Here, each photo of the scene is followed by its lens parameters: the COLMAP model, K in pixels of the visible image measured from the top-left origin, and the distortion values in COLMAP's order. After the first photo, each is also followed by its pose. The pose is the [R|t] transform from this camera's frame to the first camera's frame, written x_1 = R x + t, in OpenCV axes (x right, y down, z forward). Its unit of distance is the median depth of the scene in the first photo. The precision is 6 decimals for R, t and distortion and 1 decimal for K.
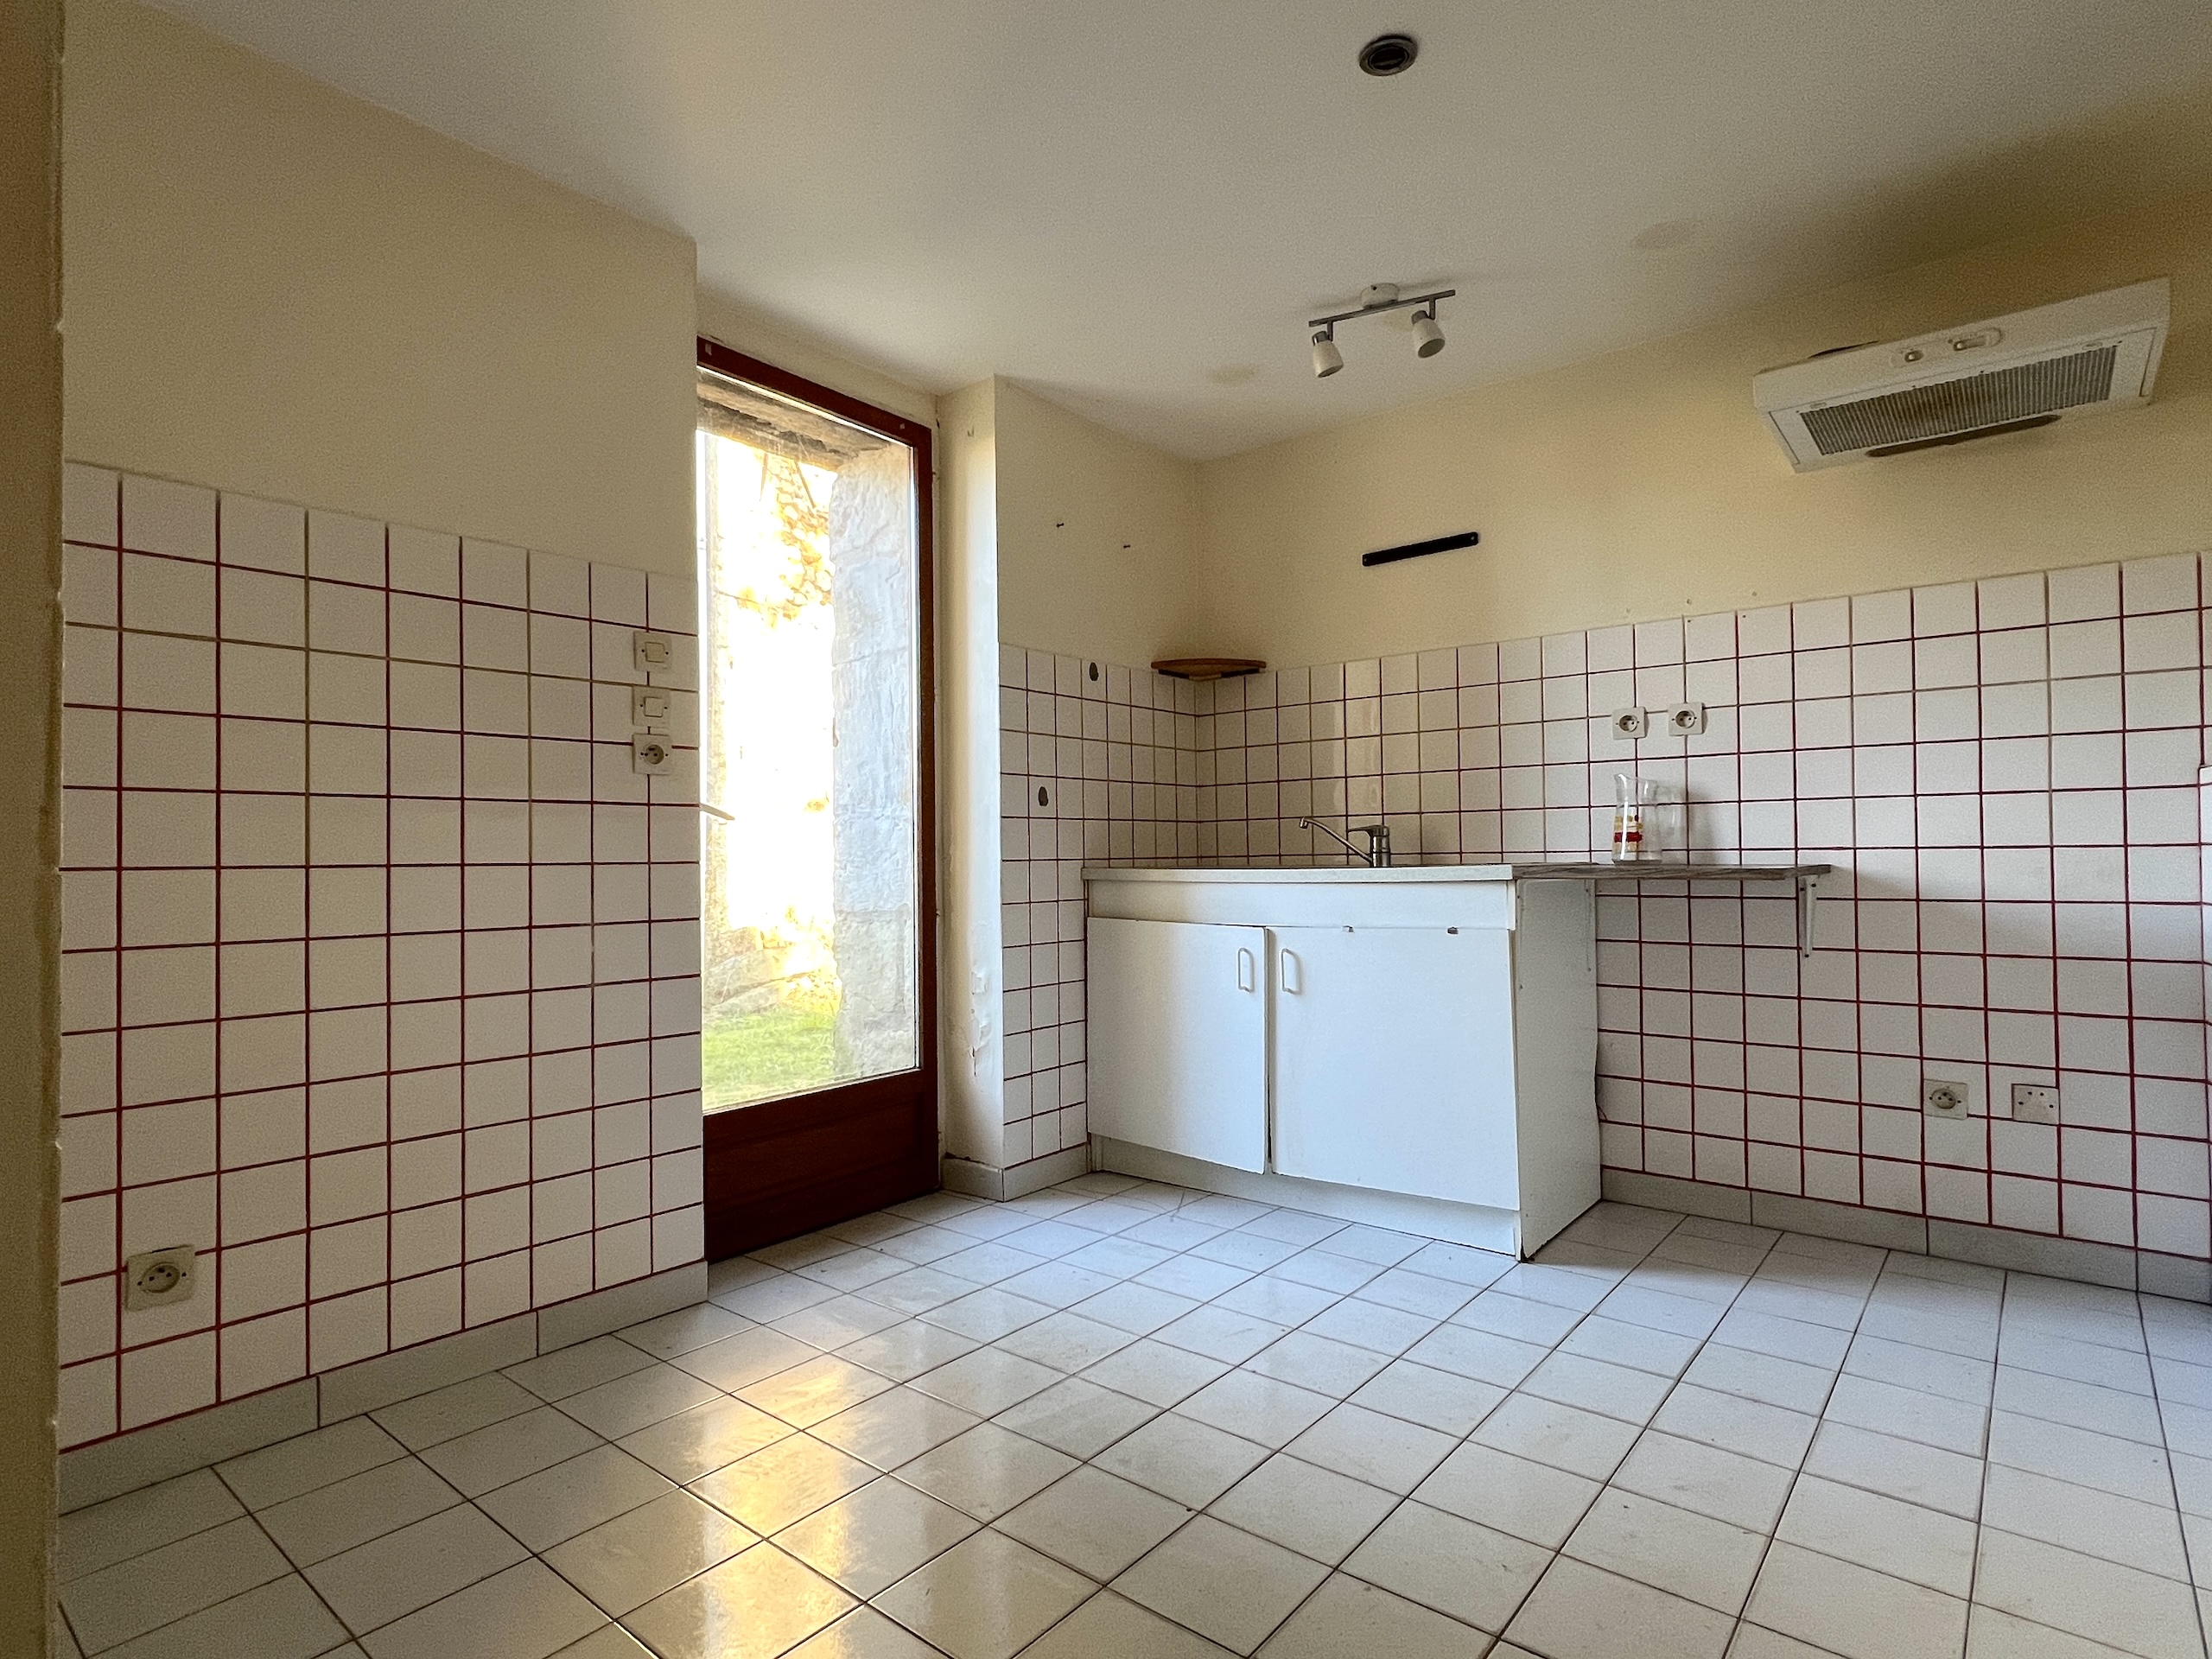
lens RADIAL K [[1152.1, 0, 1098.7], [0, 1152.1, 831.1], [0, 0, 1]] dist [0.002793, 0.000358]
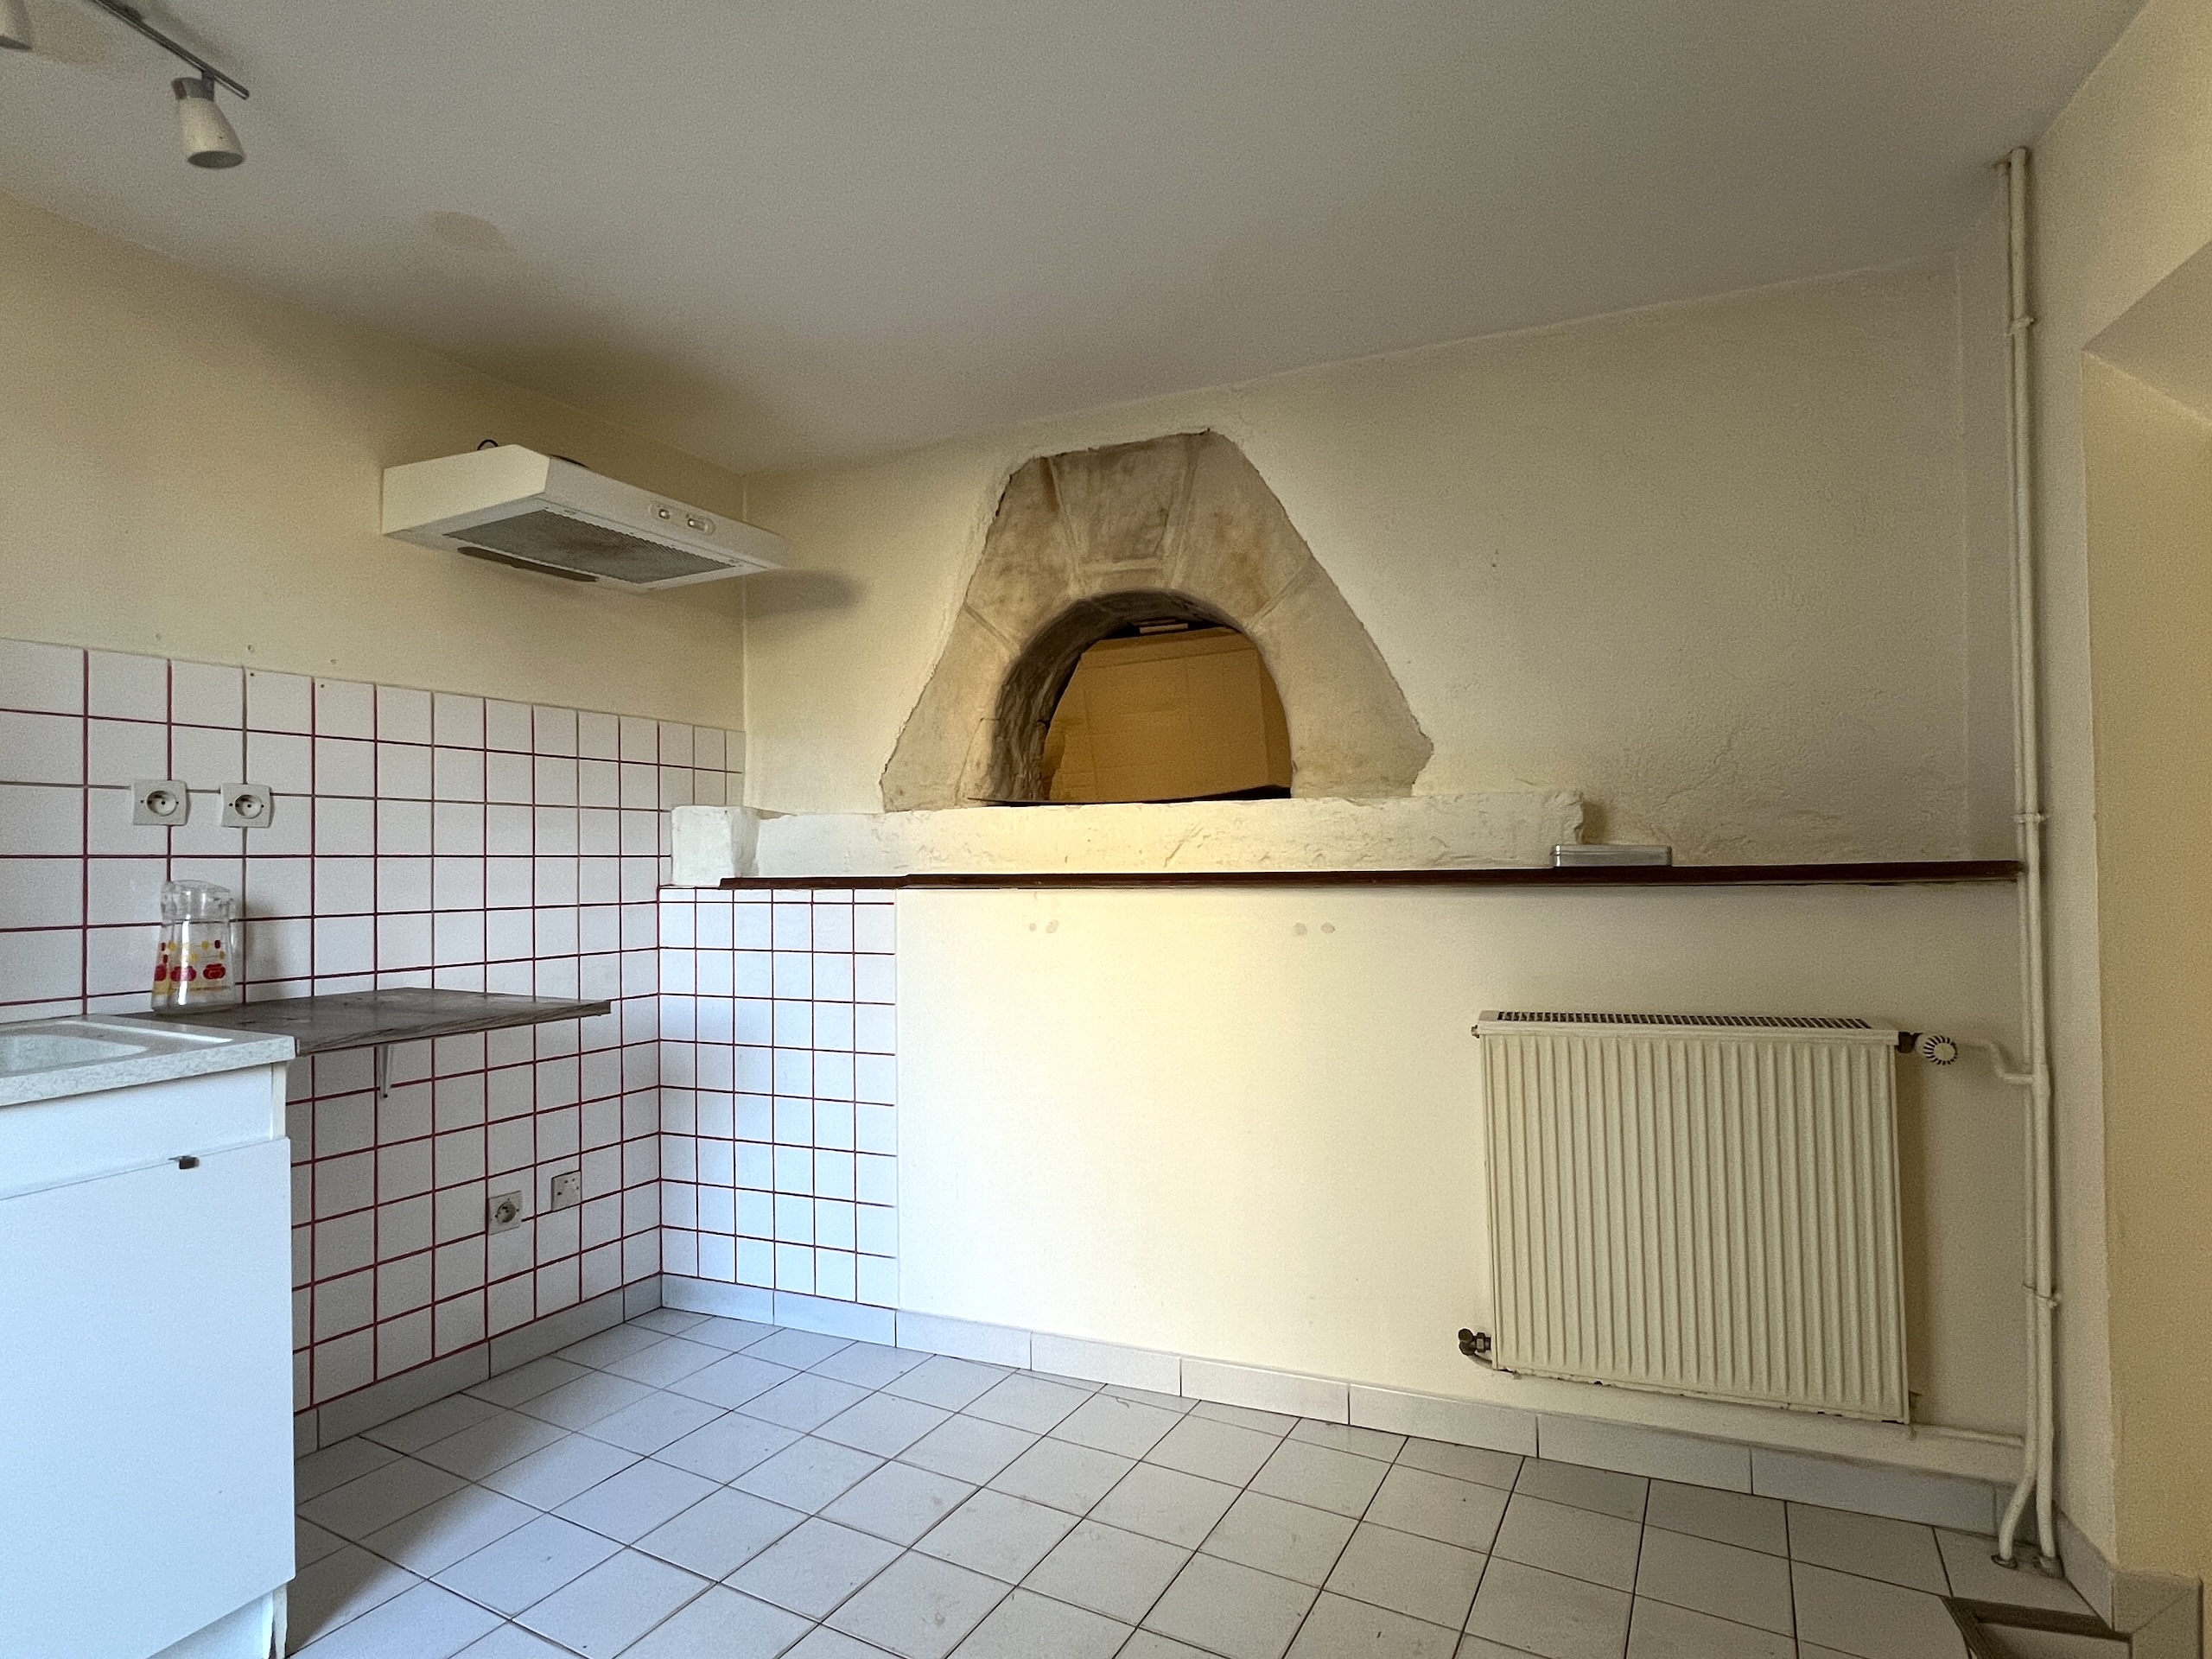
lens RADIAL K [[1152.1, 0, 1096.3], [0, 1152.1, 840.6], [0, 0, 1]] dist [0.002793, 0.000358]
pose [[-0.181403, 0.035085, 0.982783, -0.323653], [-0.006093, 0.999304, -0.036800, -0.052030], [-0.983390, -0.012663, -0.181063, 0.611251]]
